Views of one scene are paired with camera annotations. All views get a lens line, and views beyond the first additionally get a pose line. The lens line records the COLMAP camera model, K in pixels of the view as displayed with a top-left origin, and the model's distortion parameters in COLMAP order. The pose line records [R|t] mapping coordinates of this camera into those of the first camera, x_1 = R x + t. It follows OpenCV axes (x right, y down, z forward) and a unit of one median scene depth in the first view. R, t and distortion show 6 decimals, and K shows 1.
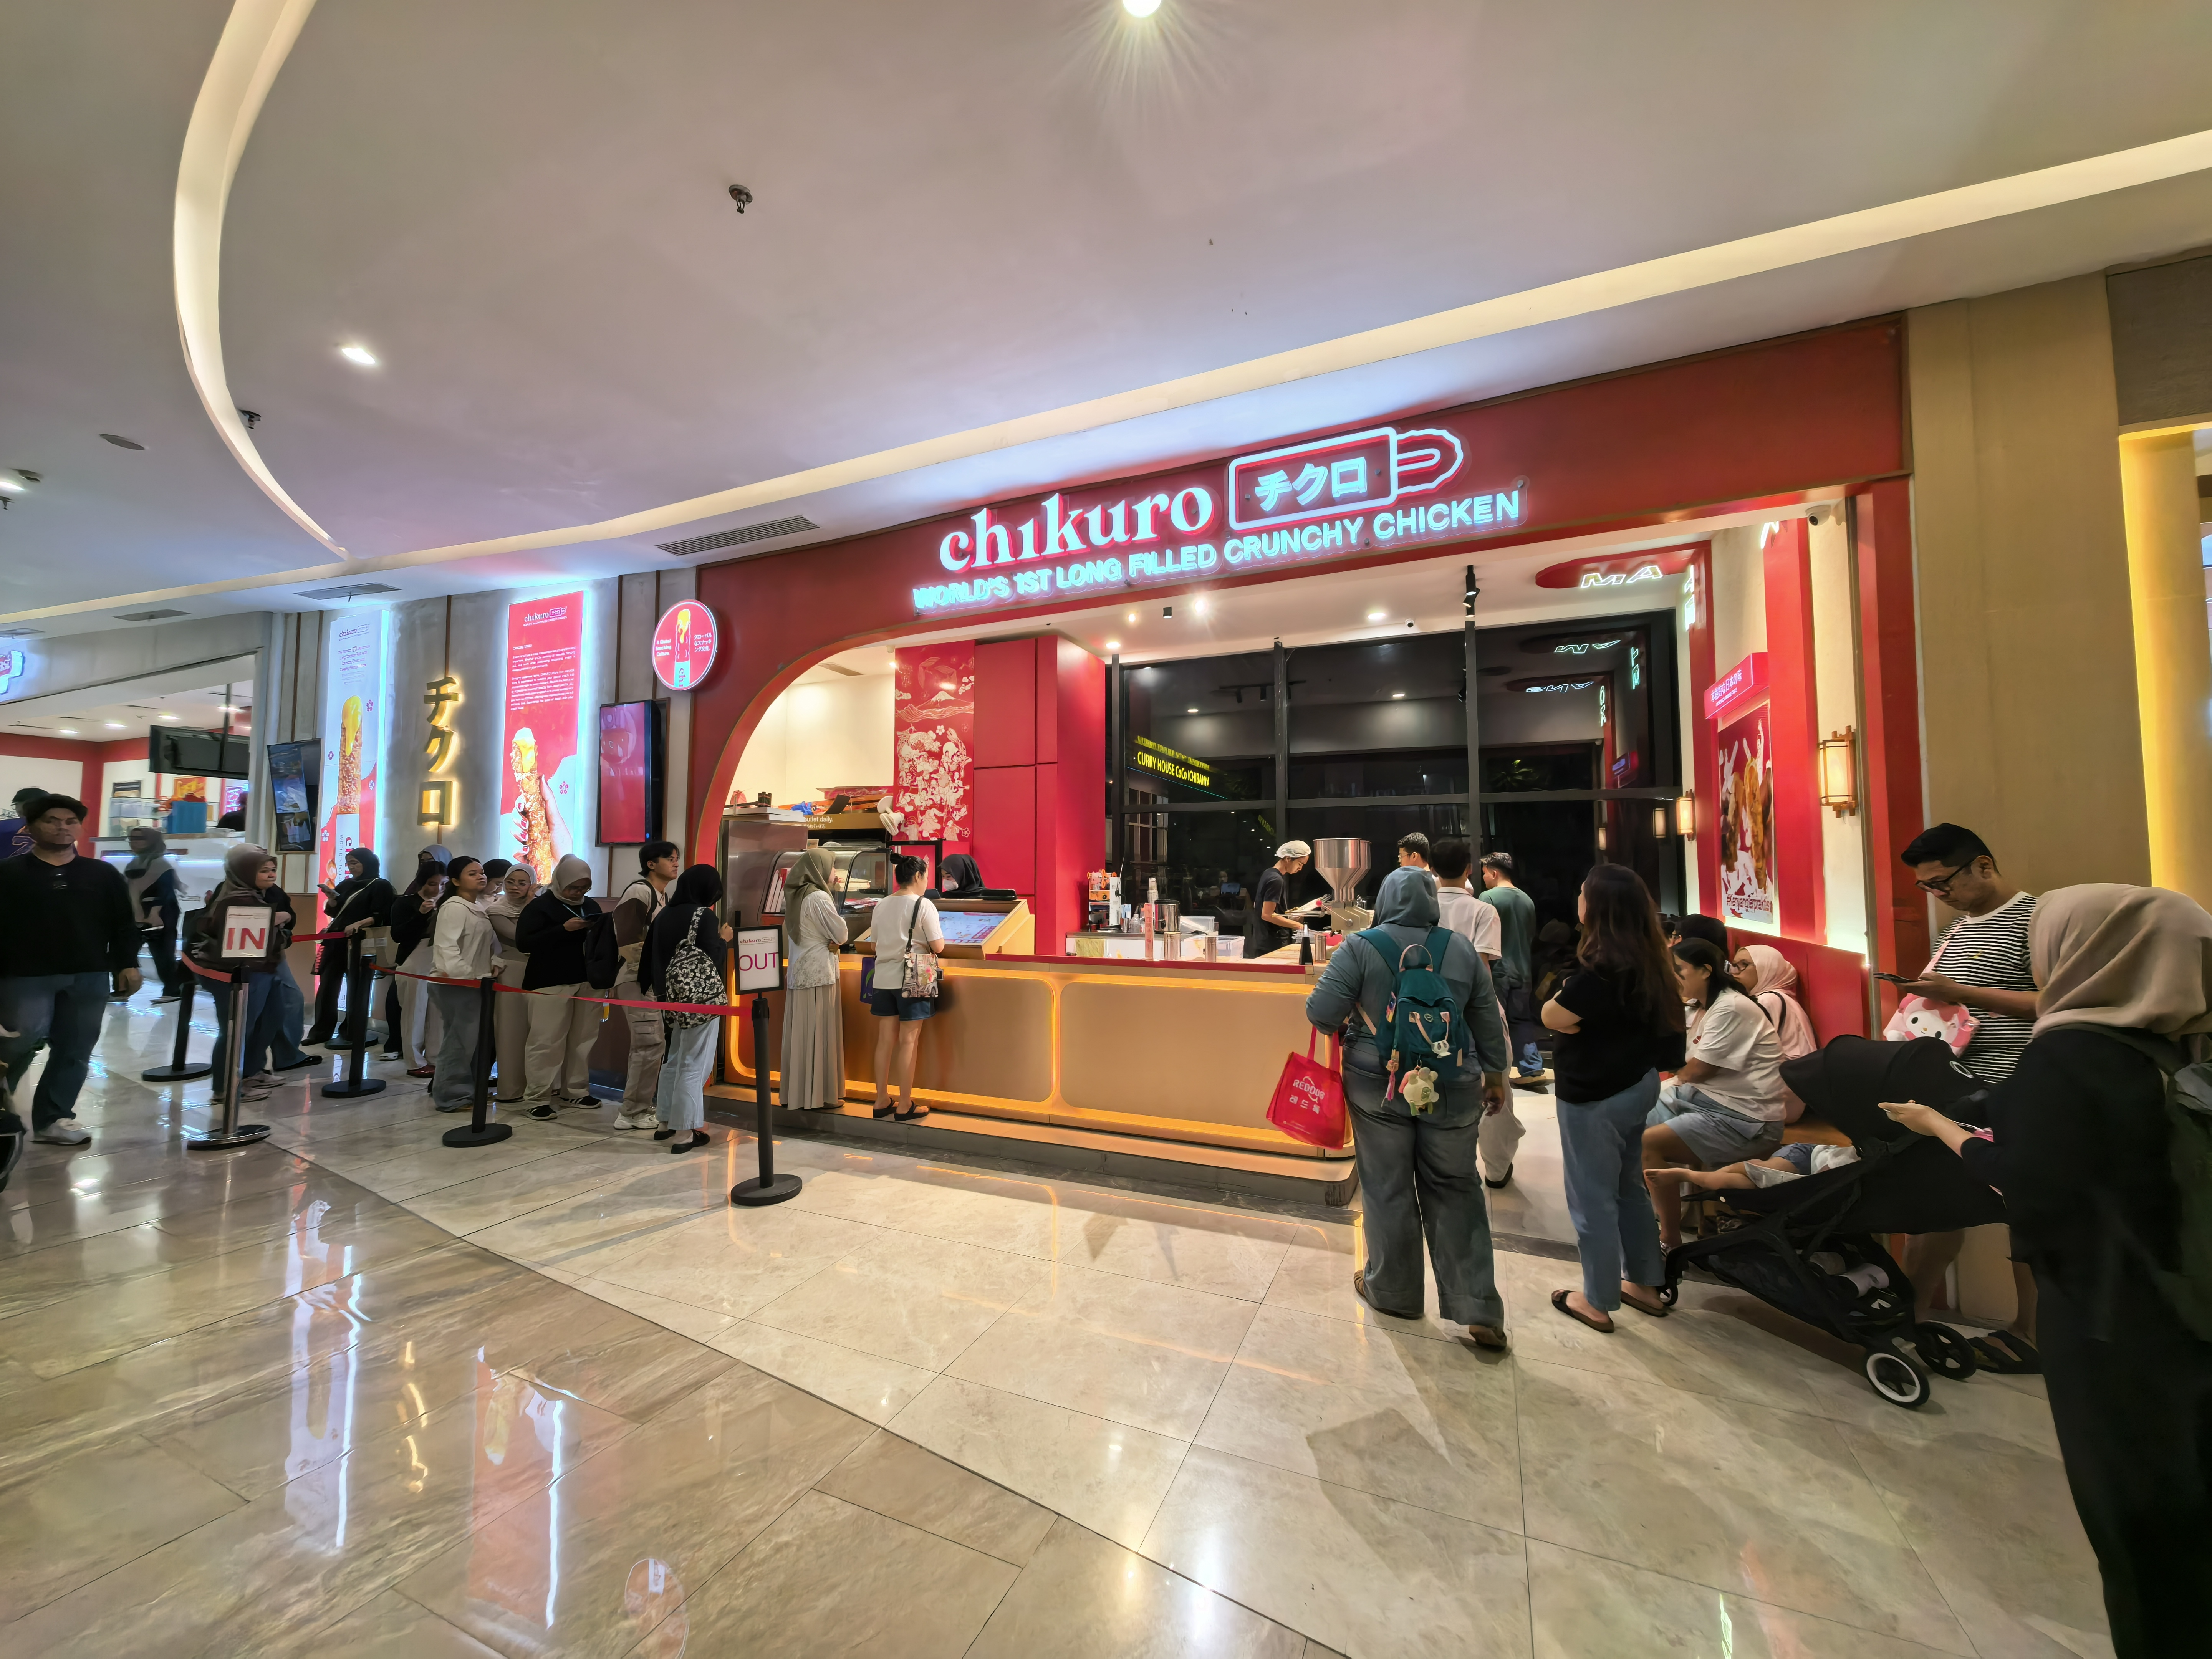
lens RADIAL K [[862.3, 0, 1106.0], [0, 862.3, 829.5], [0, 0, 1]] dist [0.000540, -0.000118]
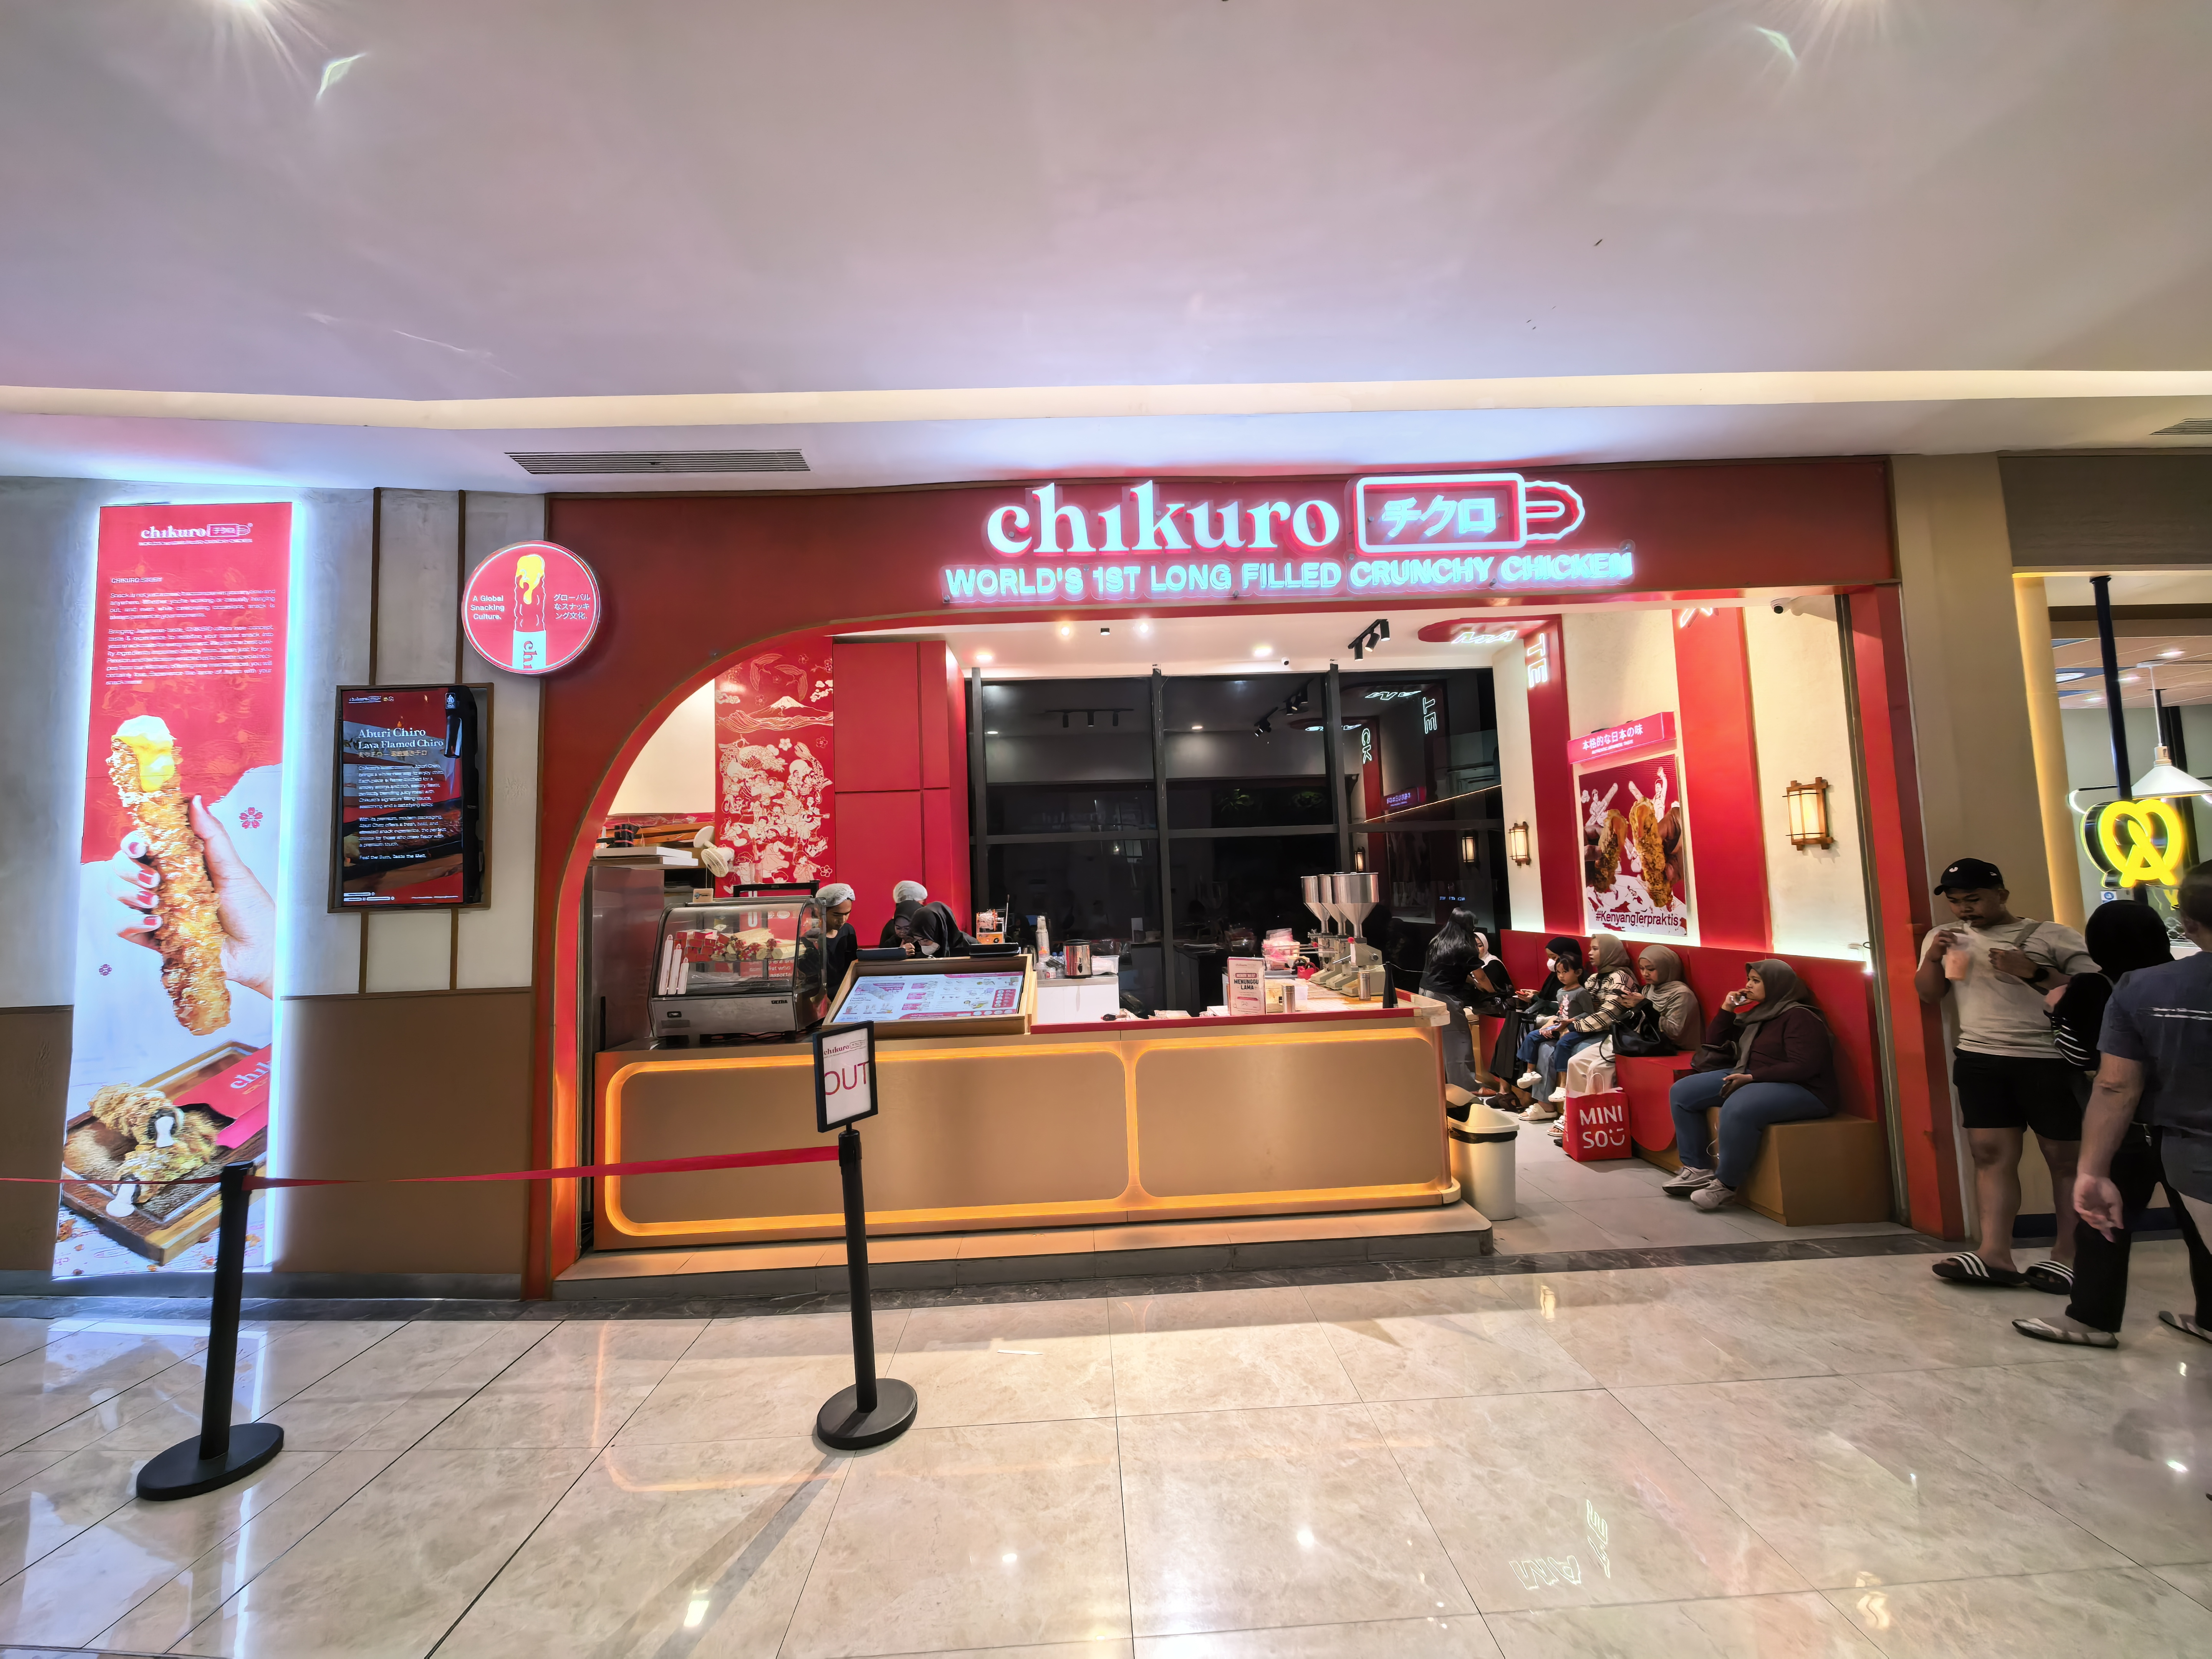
lens RADIAL K [[862.3, 0, 1106.0], [0, 862.3, 829.5], [0, 0, 1]] dist [0.000540, -0.000118]
pose [[0.901028, -0.003030, 0.433749, -0.444439], [0.013896, 0.999664, -0.021883, -0.023363], [-0.433537, 0.025745, 0.900768, 0.241573]]
